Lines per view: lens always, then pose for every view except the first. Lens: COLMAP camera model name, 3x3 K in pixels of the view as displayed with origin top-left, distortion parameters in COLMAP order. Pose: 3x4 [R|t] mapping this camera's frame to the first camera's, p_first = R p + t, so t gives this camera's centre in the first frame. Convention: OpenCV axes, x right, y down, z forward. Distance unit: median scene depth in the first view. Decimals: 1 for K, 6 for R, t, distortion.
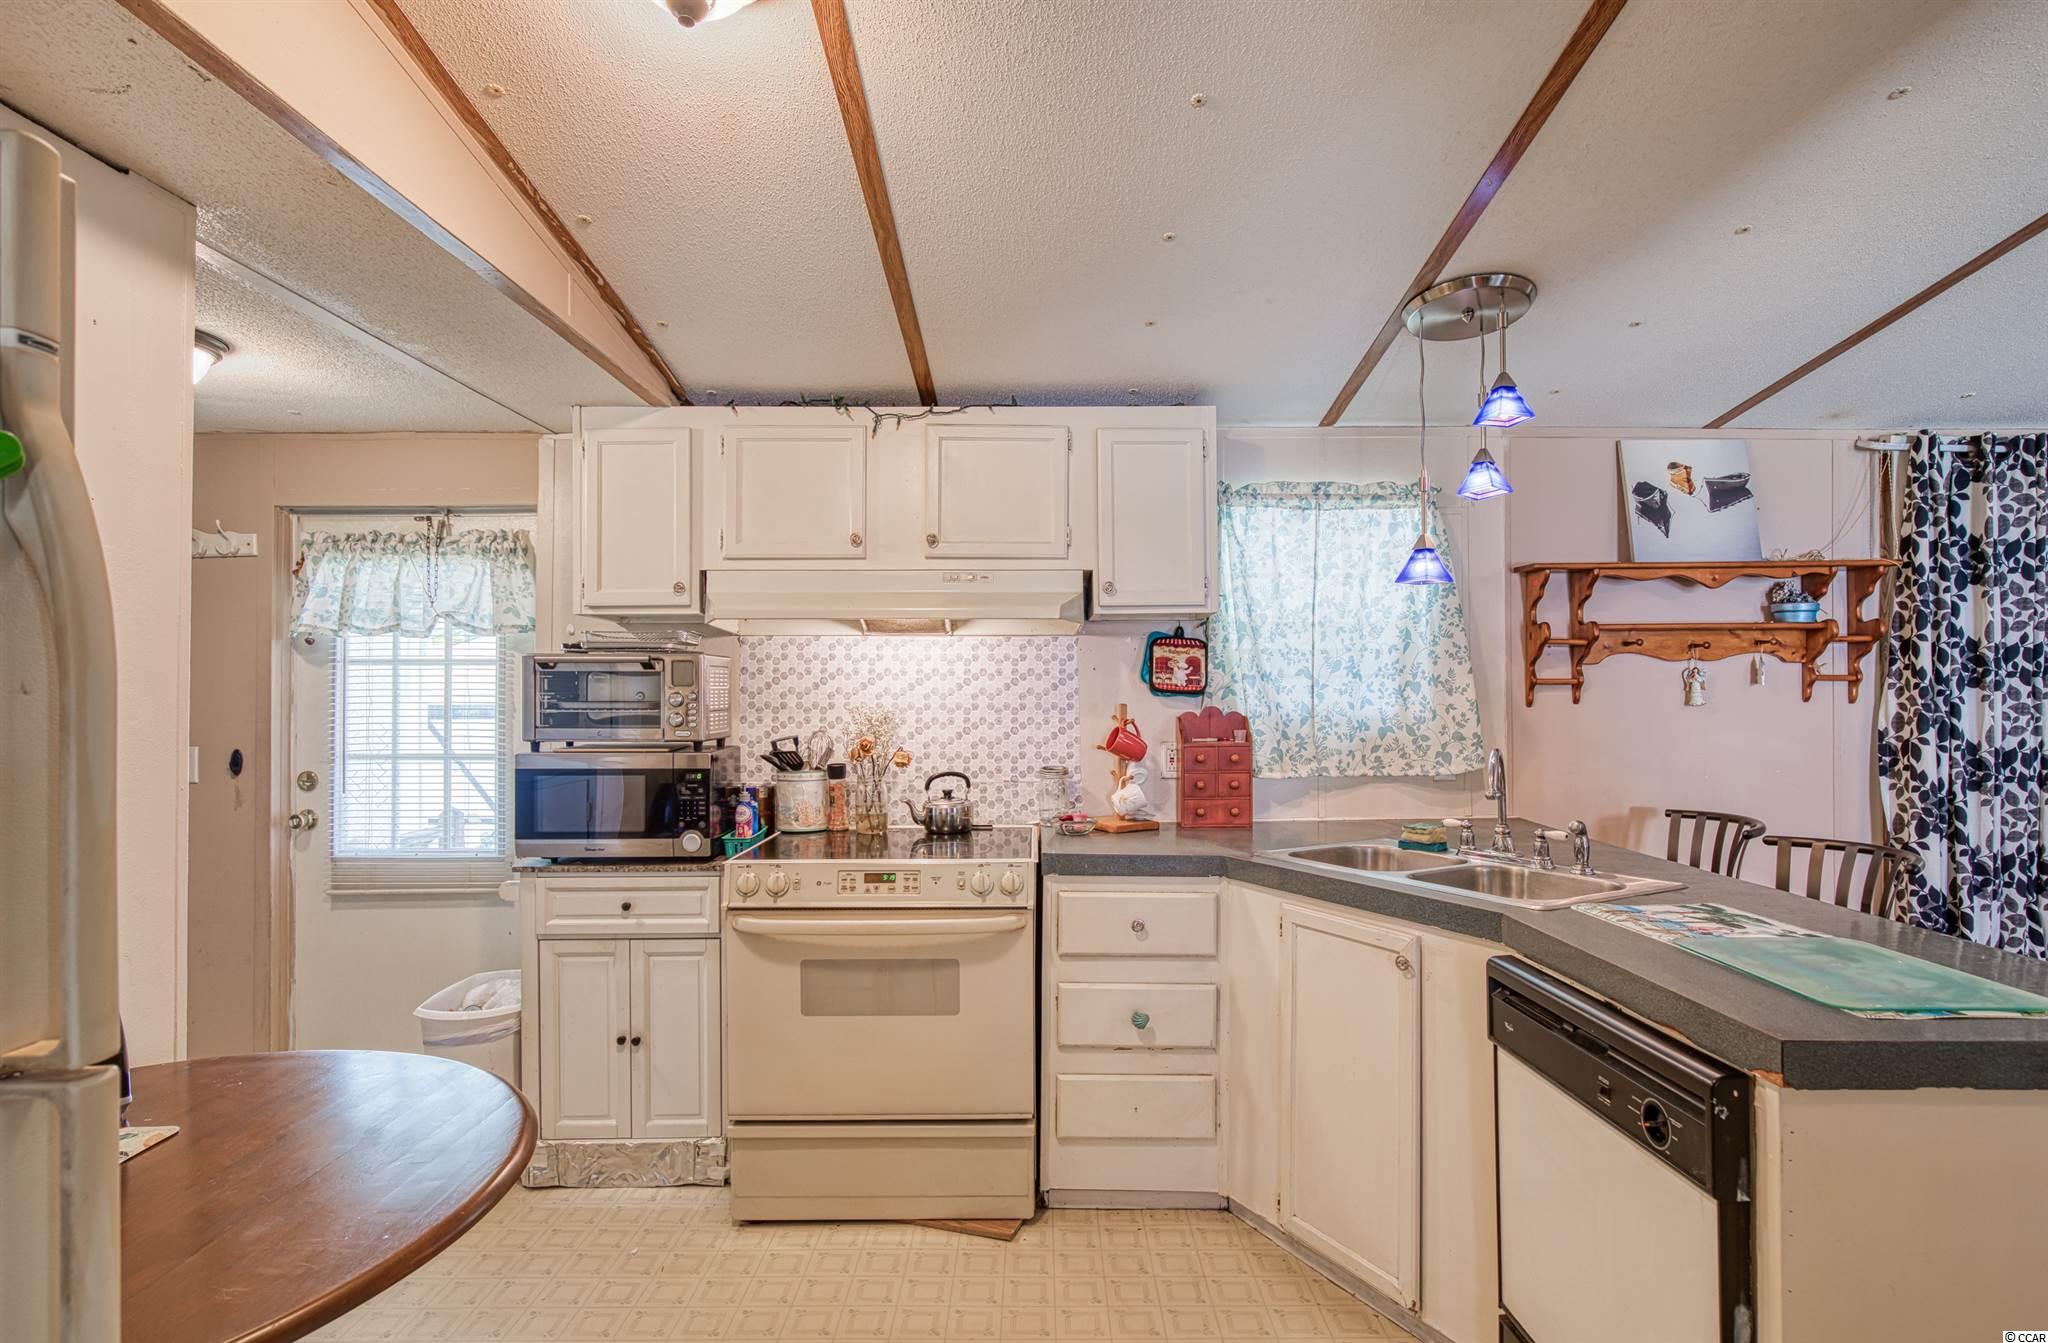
lens RADIAL K [[1032.7, 0, 1043.7], [0, 1032.7, 690.1], [0, 0, 1]] dist [-0.013469, -0.000259]
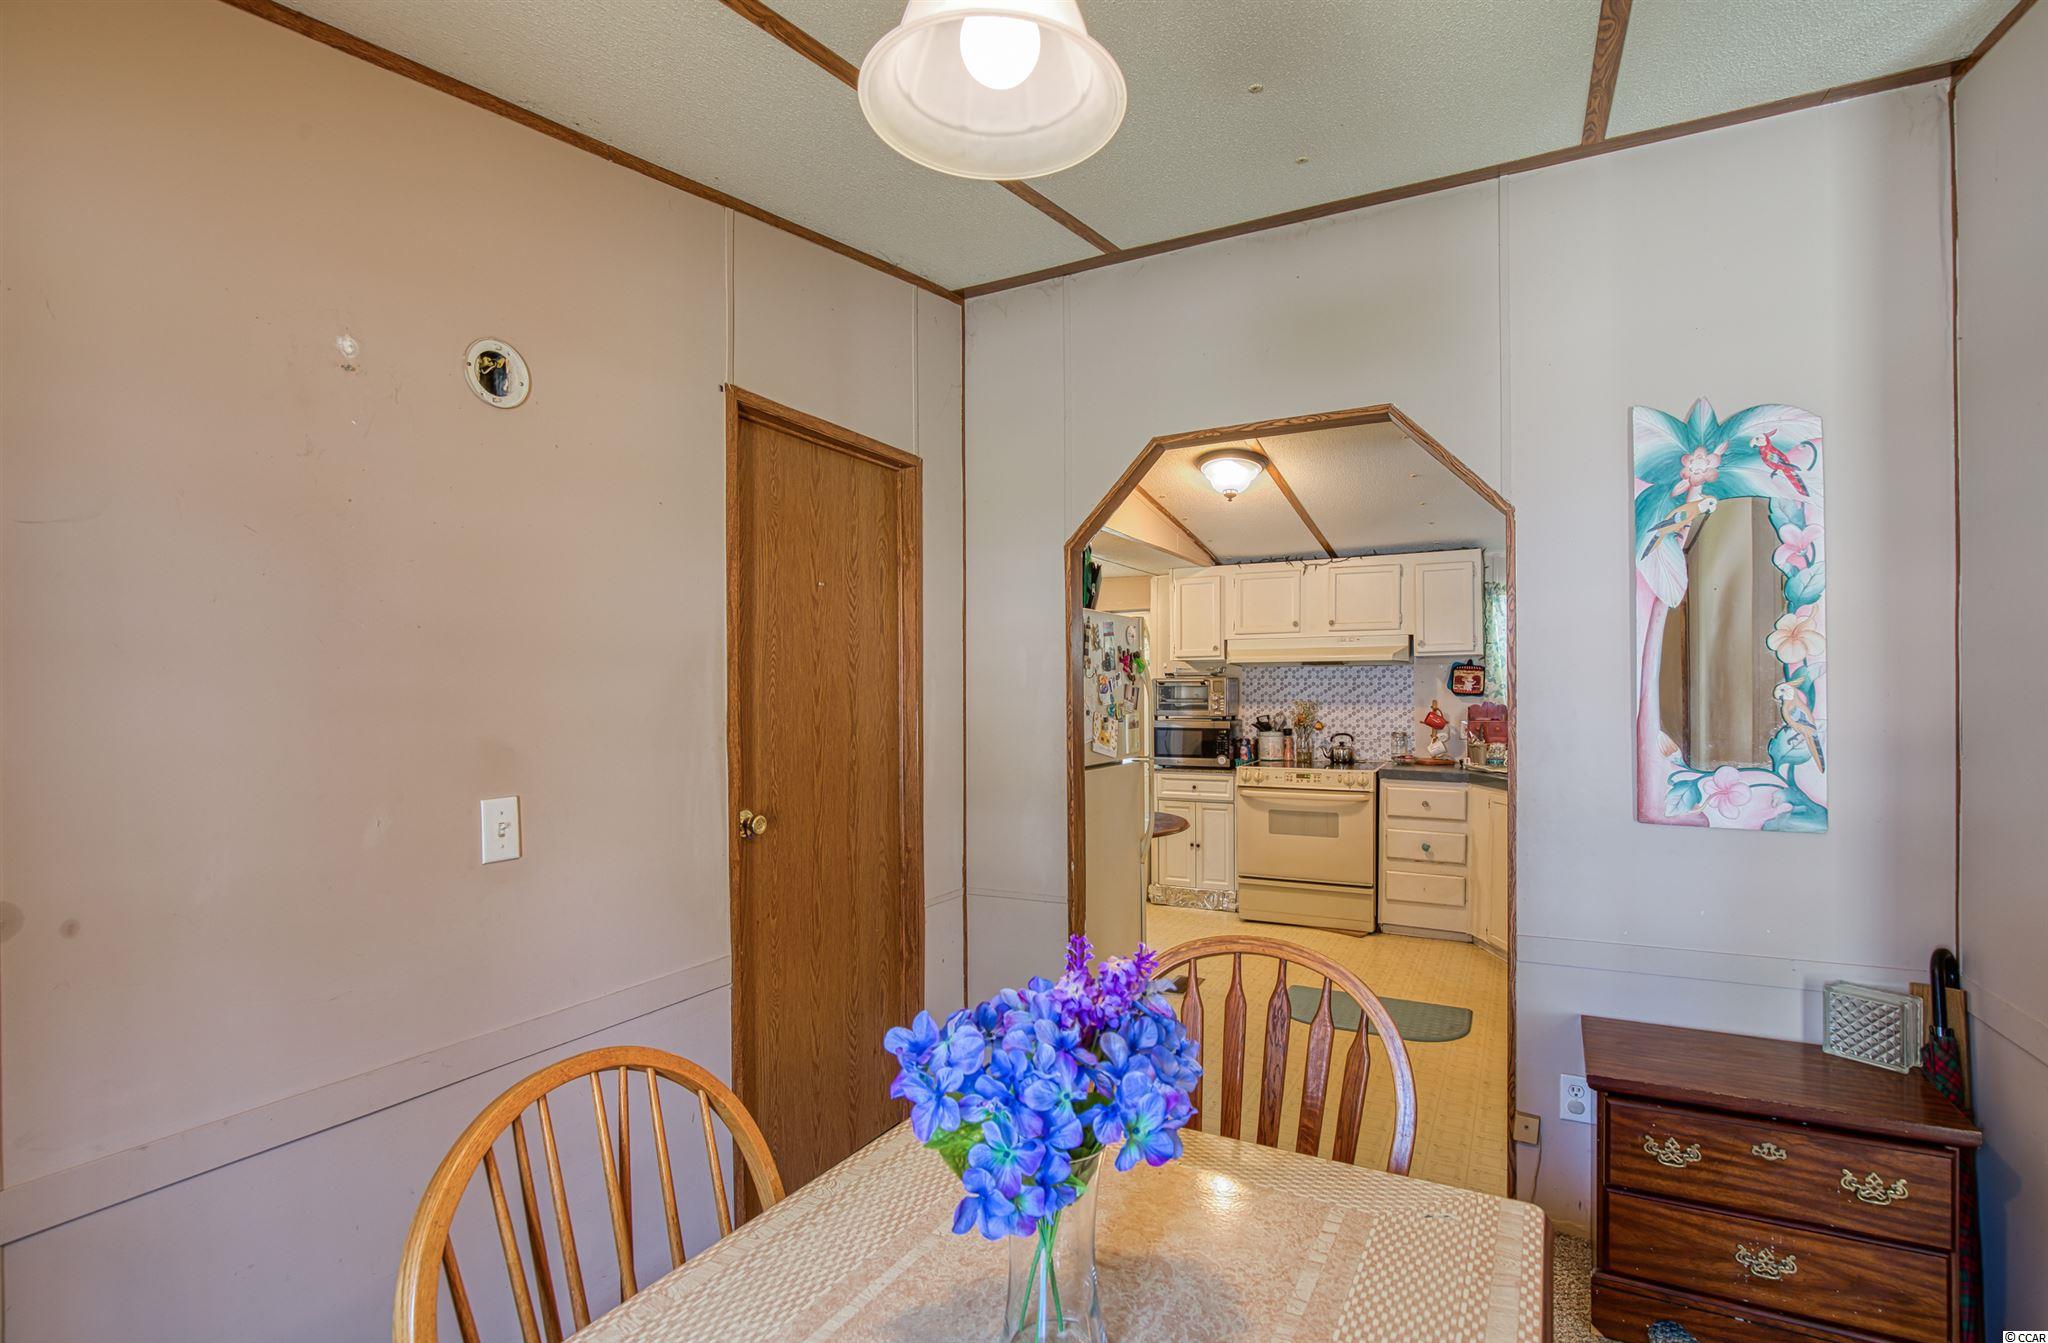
lens RADIAL K [[950.6, 0, 1024.1], [0, 950.6, 701.1], [0, 0, 1]] dist [-0.019127, 0.001131]
pose [[0.876688, 0.003202, -0.481050, 0.255488], [0.004767, 0.999871, 0.015343, -0.016006], [0.481037, -0.015744, 0.876559, -0.939097]]
